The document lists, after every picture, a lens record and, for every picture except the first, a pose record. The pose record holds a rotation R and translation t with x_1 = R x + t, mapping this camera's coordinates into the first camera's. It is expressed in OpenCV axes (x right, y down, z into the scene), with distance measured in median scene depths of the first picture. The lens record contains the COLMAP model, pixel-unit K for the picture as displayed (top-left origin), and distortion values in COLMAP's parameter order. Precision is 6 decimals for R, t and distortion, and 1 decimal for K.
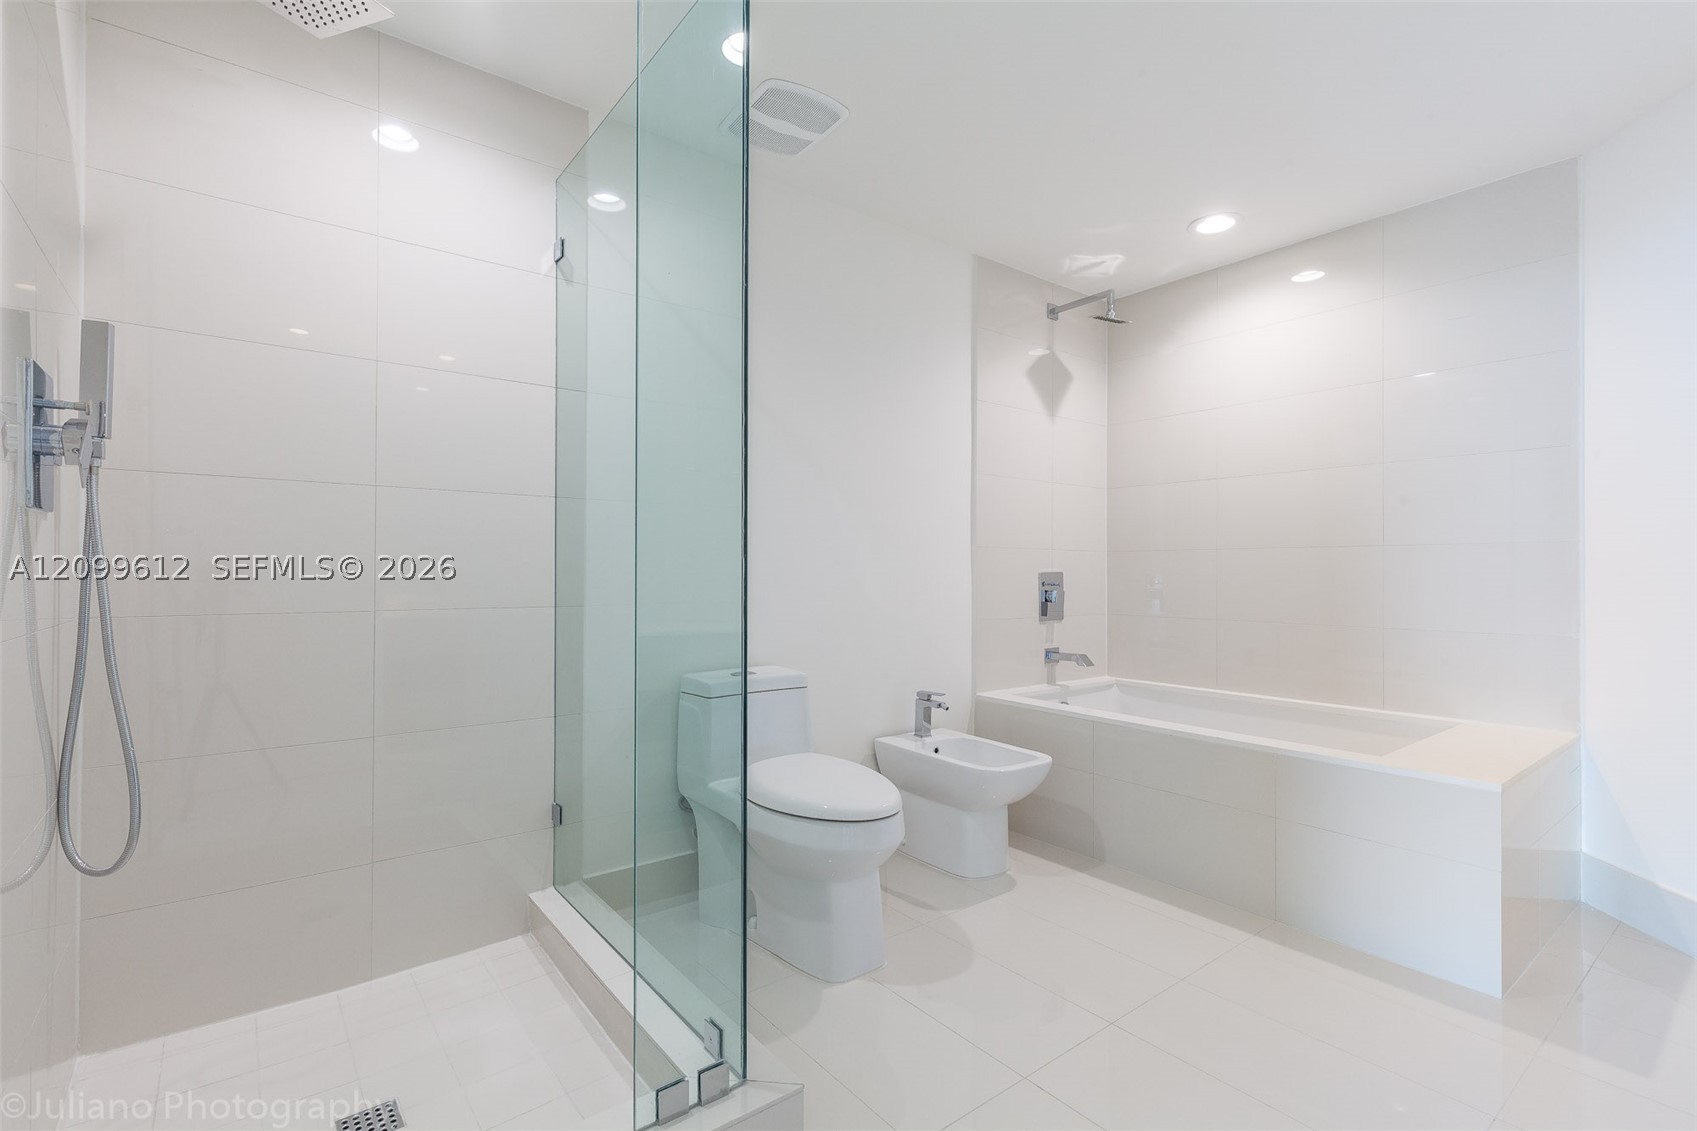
lens RADIAL K [[769.6, 0, 839.3], [0, 769.6, 568.9], [0, 0, 1]] dist [0.004088, -0.000874]
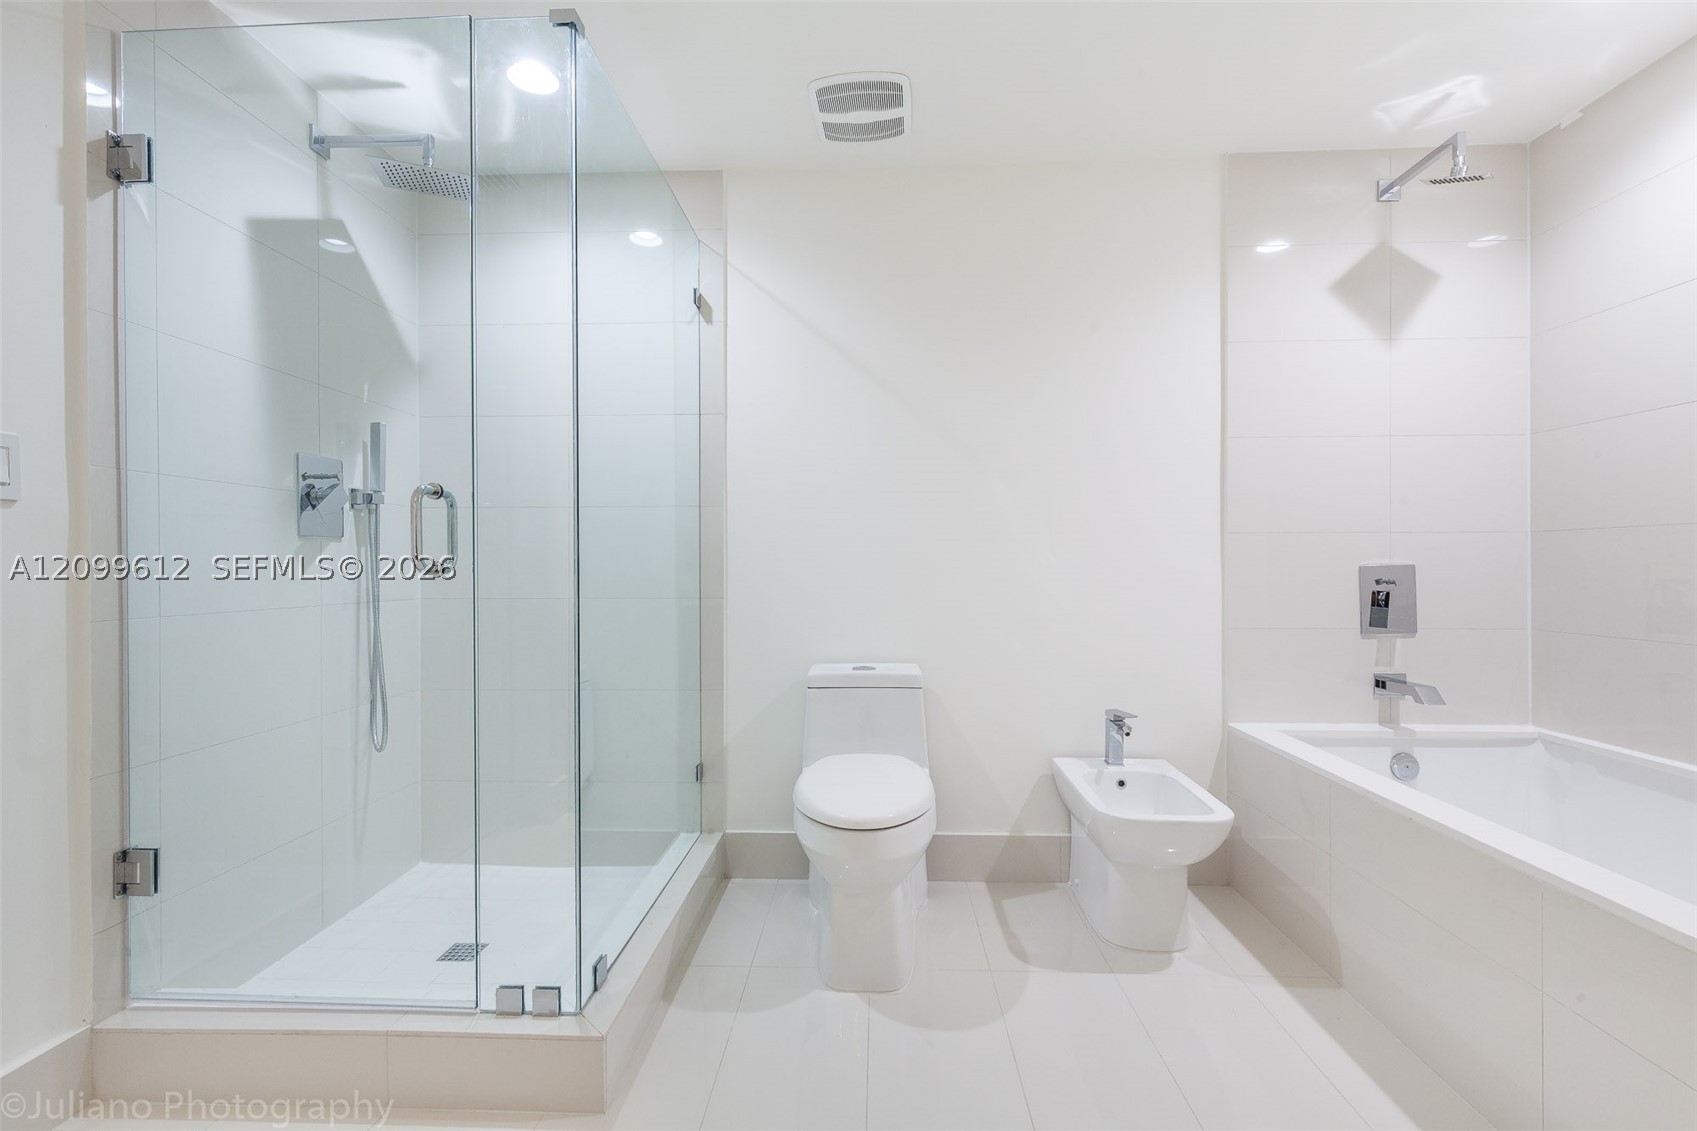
lens RADIAL K [[769.6, 0, 839.3], [0, 769.6, 568.9], [0, 0, 1]] dist [0.004088, -0.000874]
pose [[0.762542, -0.002556, -0.646934, 0.369897], [0.008381, 0.999947, 0.005928, -0.000629], [0.646885, -0.009942, 0.762523, 0.153723]]
